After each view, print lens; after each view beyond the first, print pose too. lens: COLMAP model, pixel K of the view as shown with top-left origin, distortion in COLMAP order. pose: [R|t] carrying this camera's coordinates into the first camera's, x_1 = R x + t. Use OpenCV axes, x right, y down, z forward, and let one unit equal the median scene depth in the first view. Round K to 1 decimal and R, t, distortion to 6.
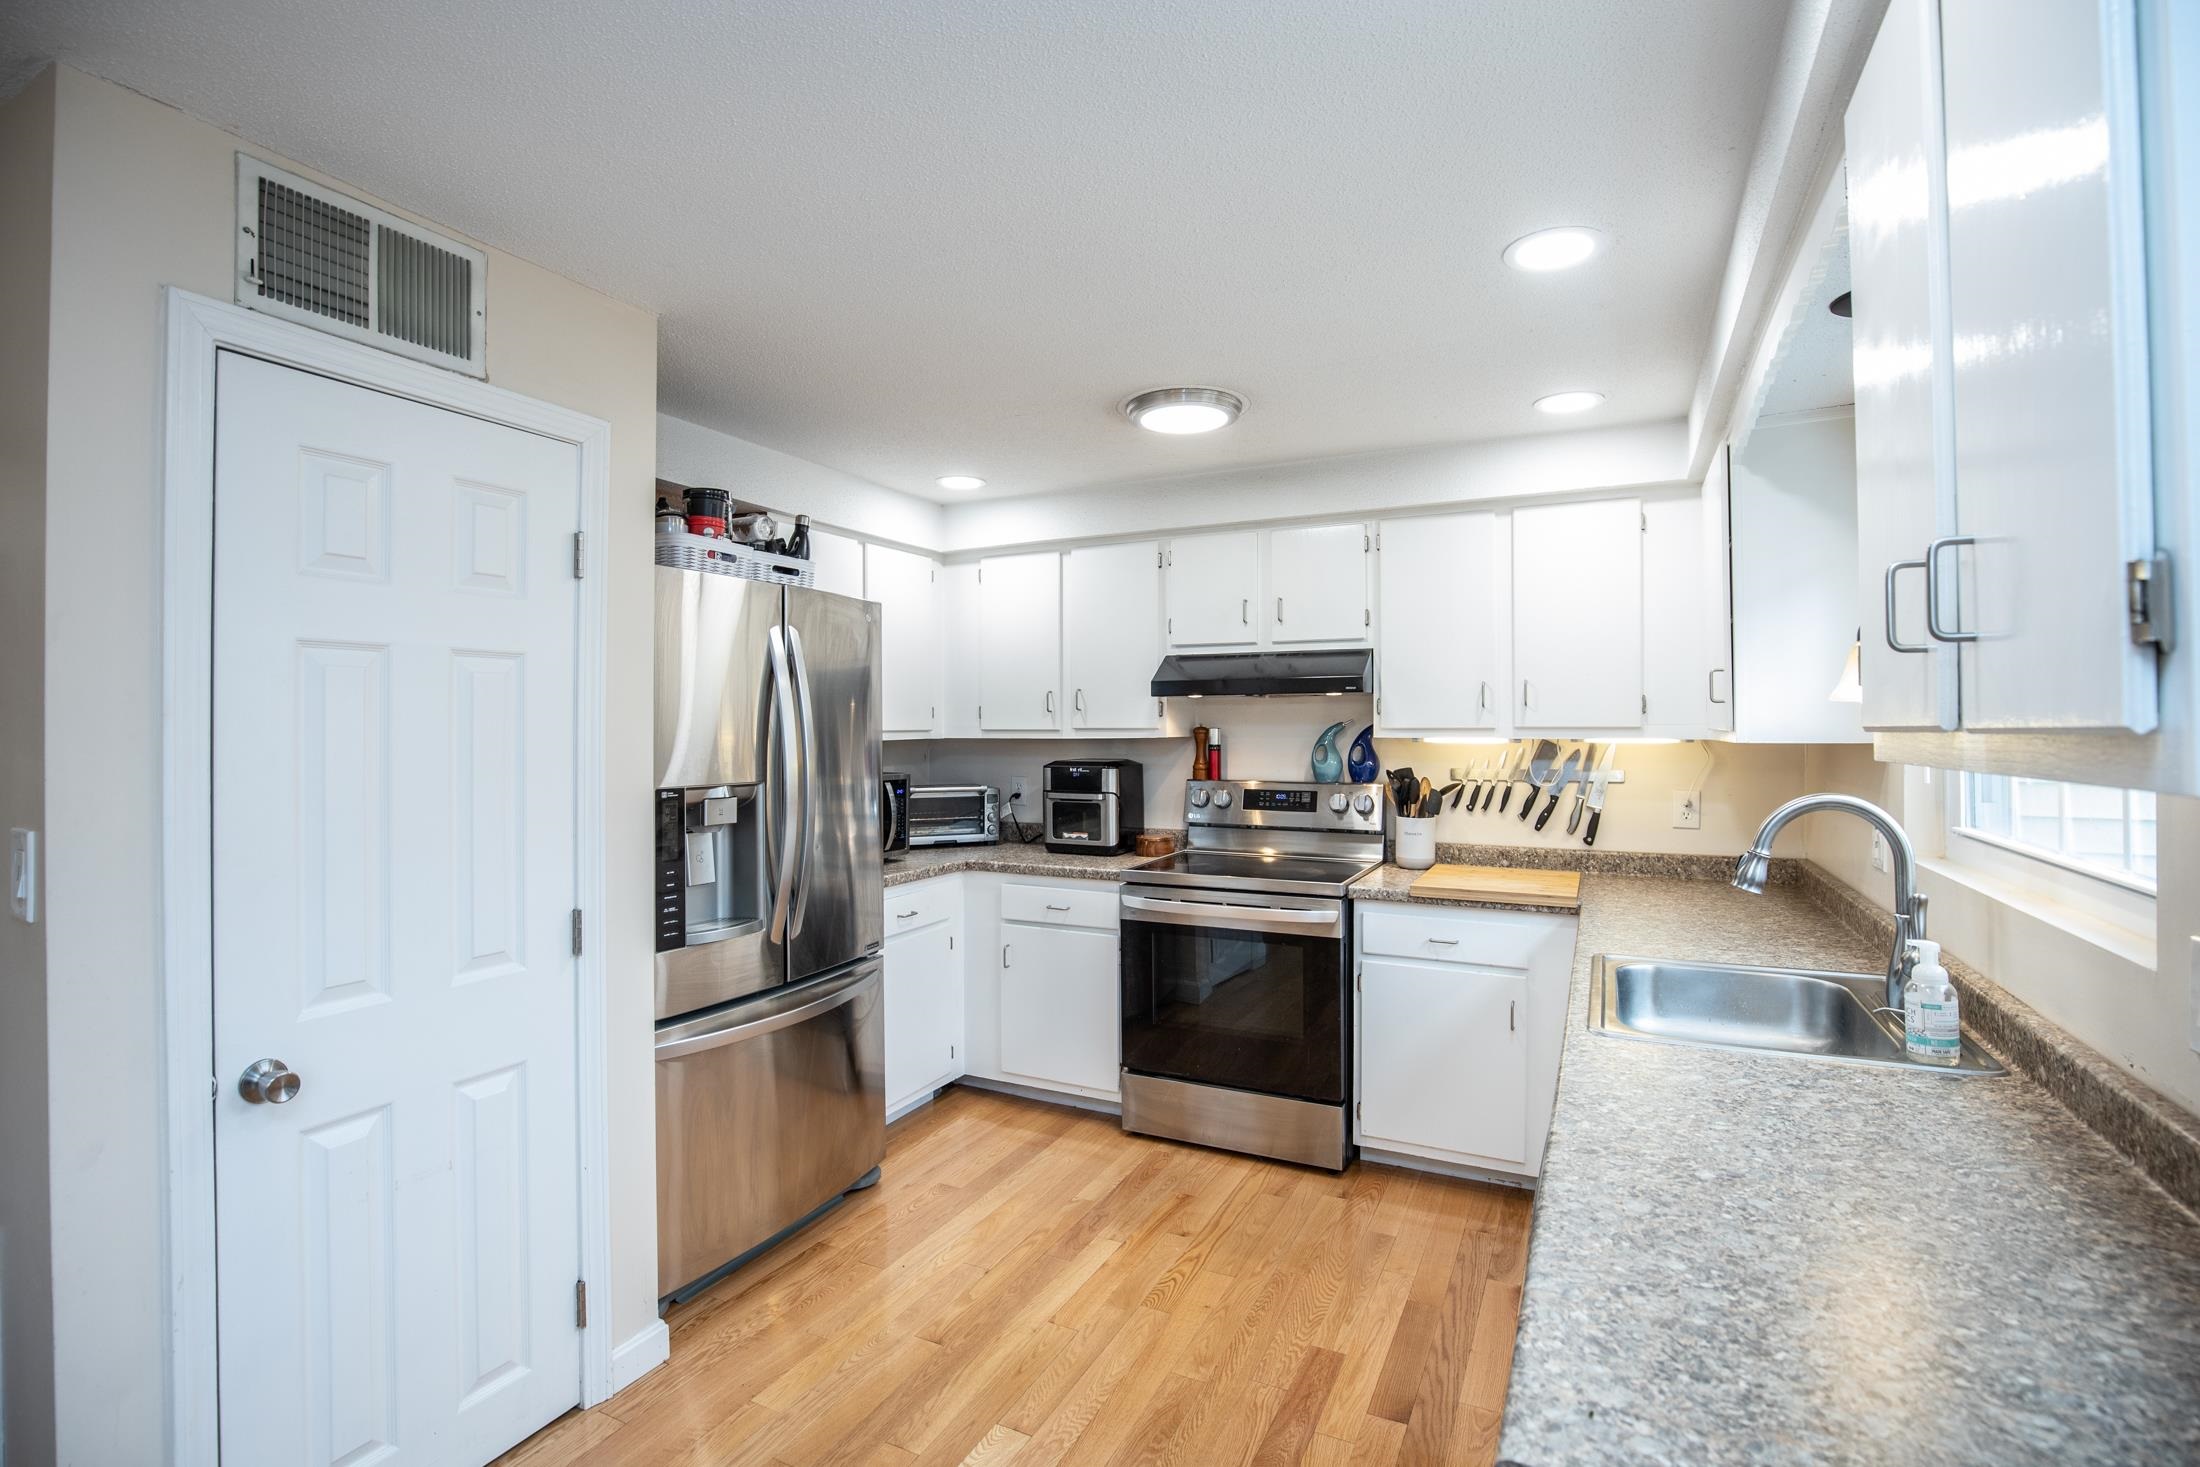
lens RADIAL K [[1024.5, 0, 1040.0], [0, 1024.5, 722.8], [0, 0, 1]] dist [-0.001007, -0.000231]
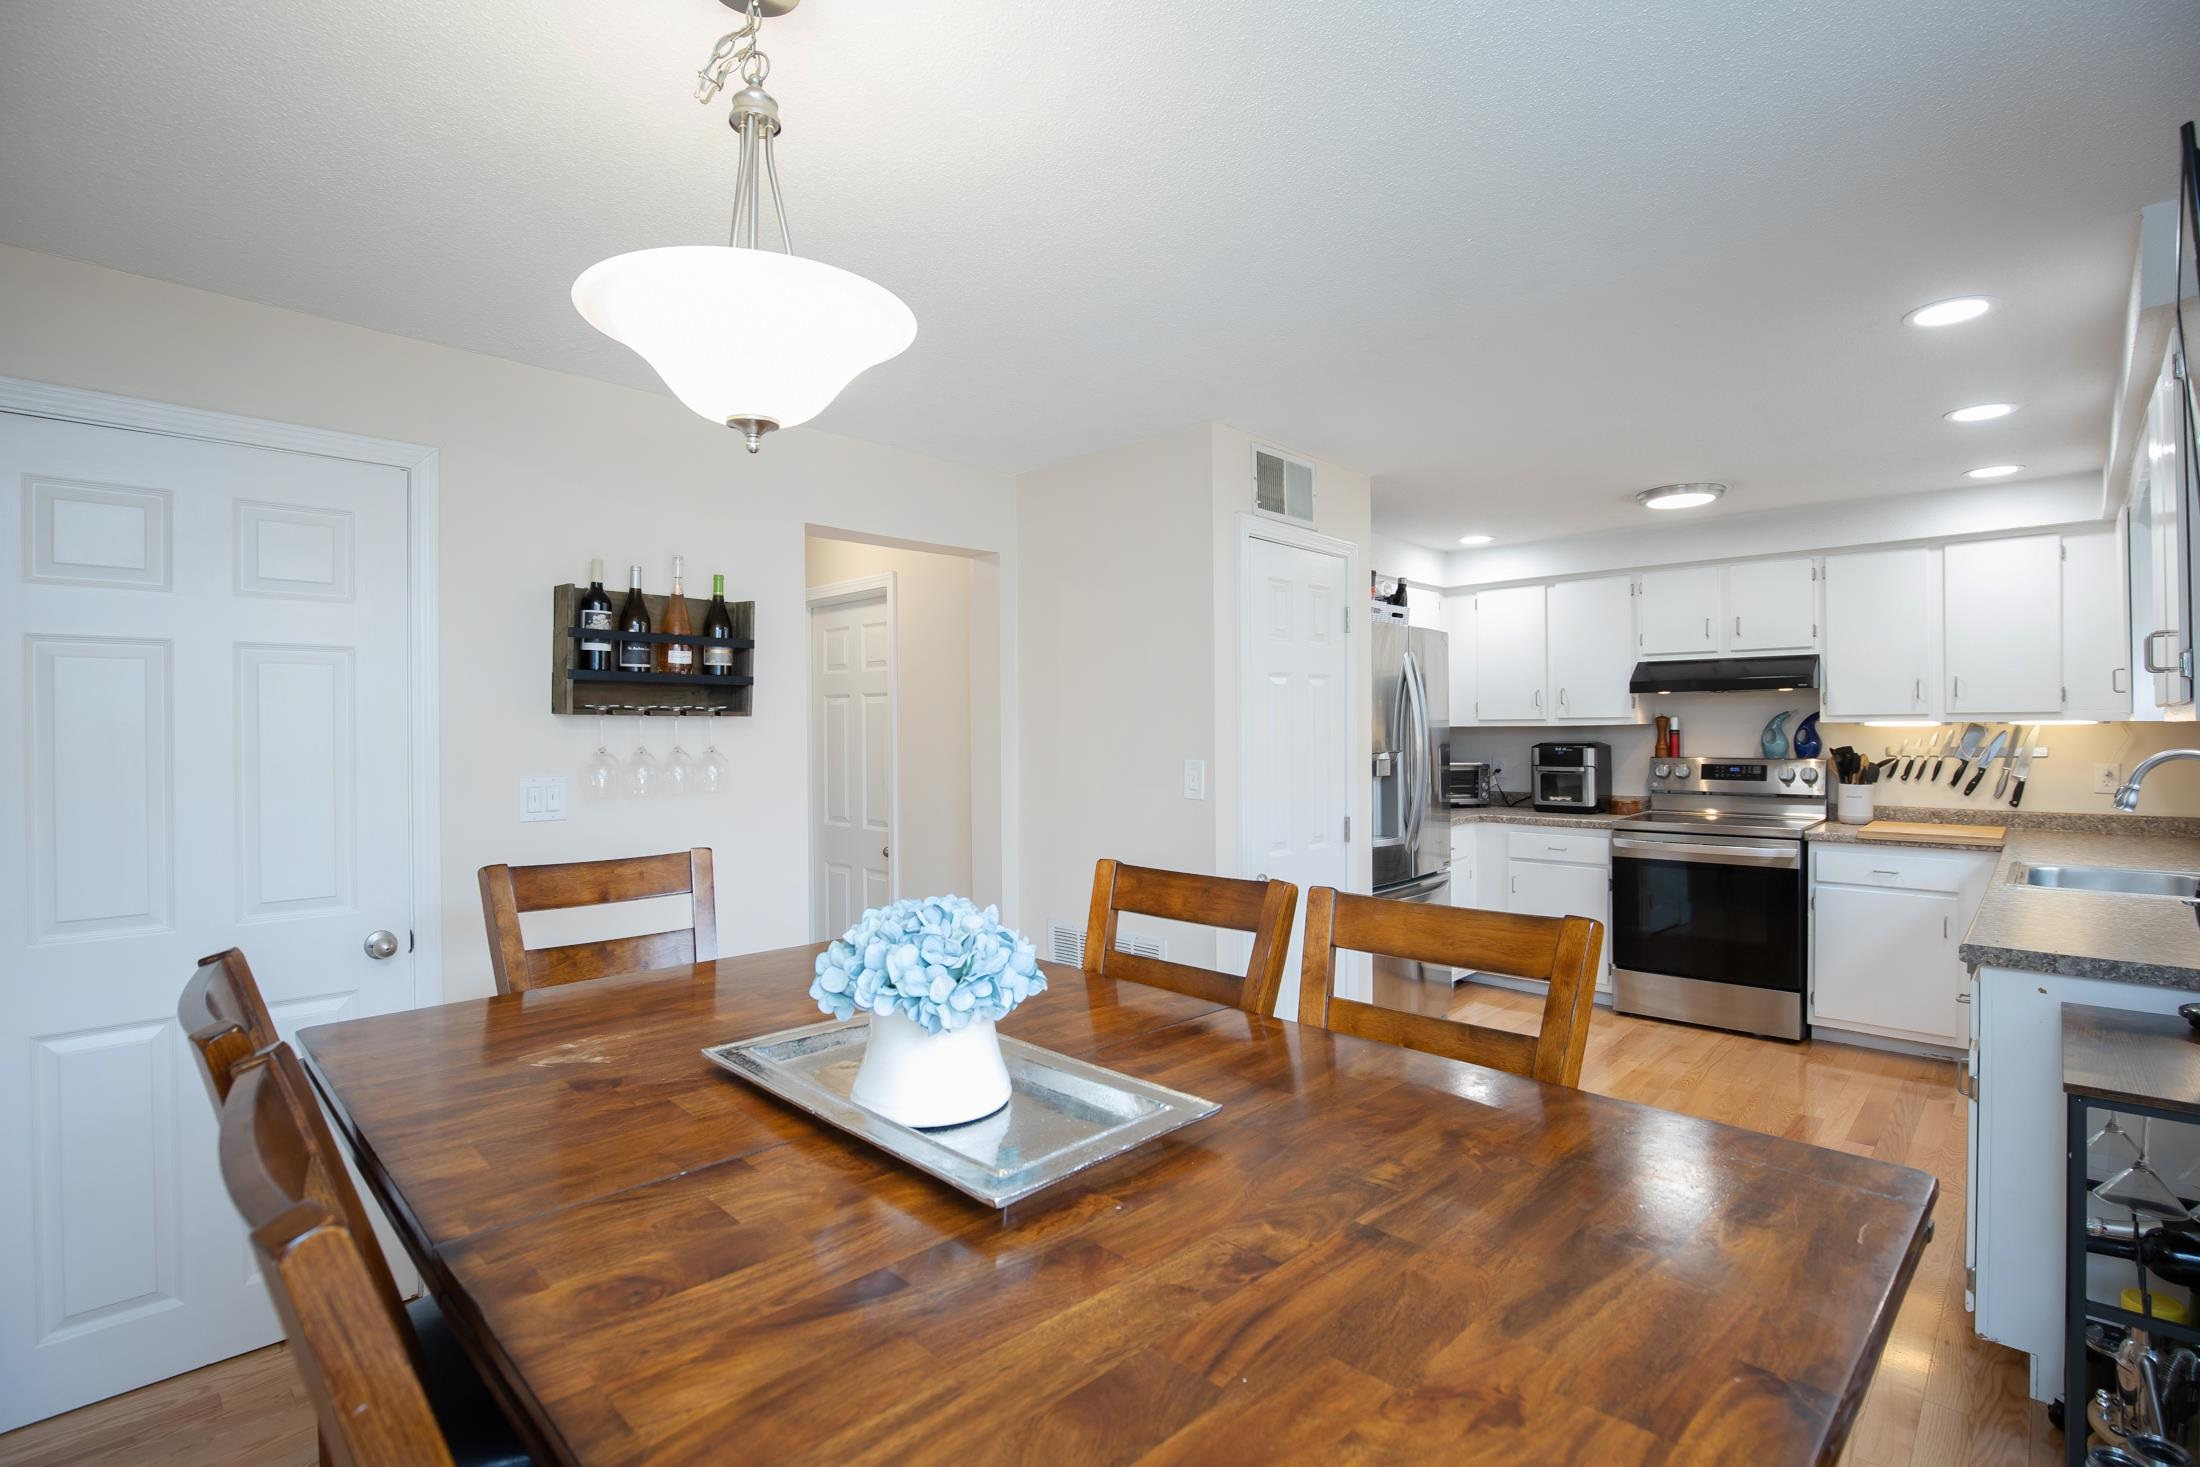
lens RADIAL K [[1037.7, 0, 1100.0], [0, 1037.7, 733.5], [0, 0, 1]] dist [-0.001064, 0.000462]
pose [[0.971490, -0.005193, -0.237024, -0.247602], [0.007708, 0.999923, 0.009685, 0.008392], [0.236956, -0.011236, 0.971455, -0.492336]]
